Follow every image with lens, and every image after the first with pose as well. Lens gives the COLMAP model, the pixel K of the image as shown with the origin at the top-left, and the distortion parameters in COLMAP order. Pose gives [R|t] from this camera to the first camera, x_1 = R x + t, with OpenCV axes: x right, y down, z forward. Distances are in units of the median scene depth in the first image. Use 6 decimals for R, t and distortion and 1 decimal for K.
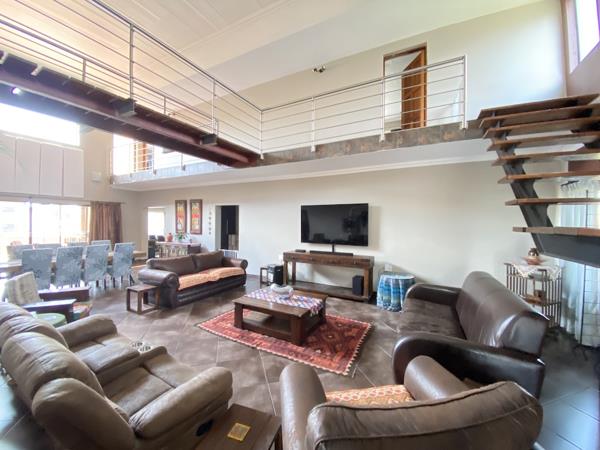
lens RADIAL K [[239.1, 0, 304.9], [0, 239.1, 224.8], [0, 0, 1]] dist [-0.035450, -0.001798]
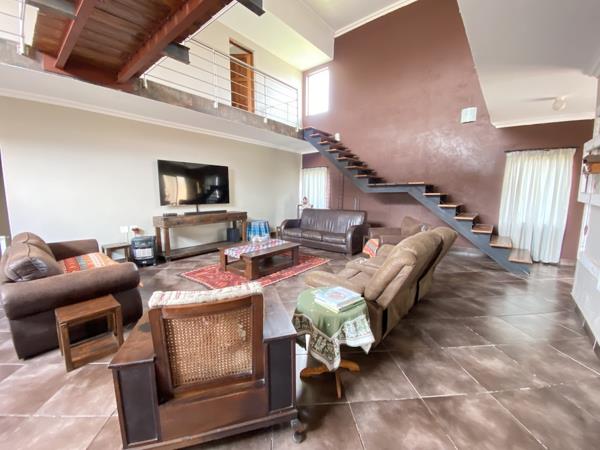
lens RADIAL K [[239.1, 0, 305.3], [0, 239.1, 226.8], [0, 0, 1]] dist [-0.035450, -0.001798]
pose [[0.190332, -0.148495, 0.970424, -0.758483], [0.008654, 0.988709, 0.149596, 0.030913], [-0.981682, -0.020075, 0.189468, 0.366280]]
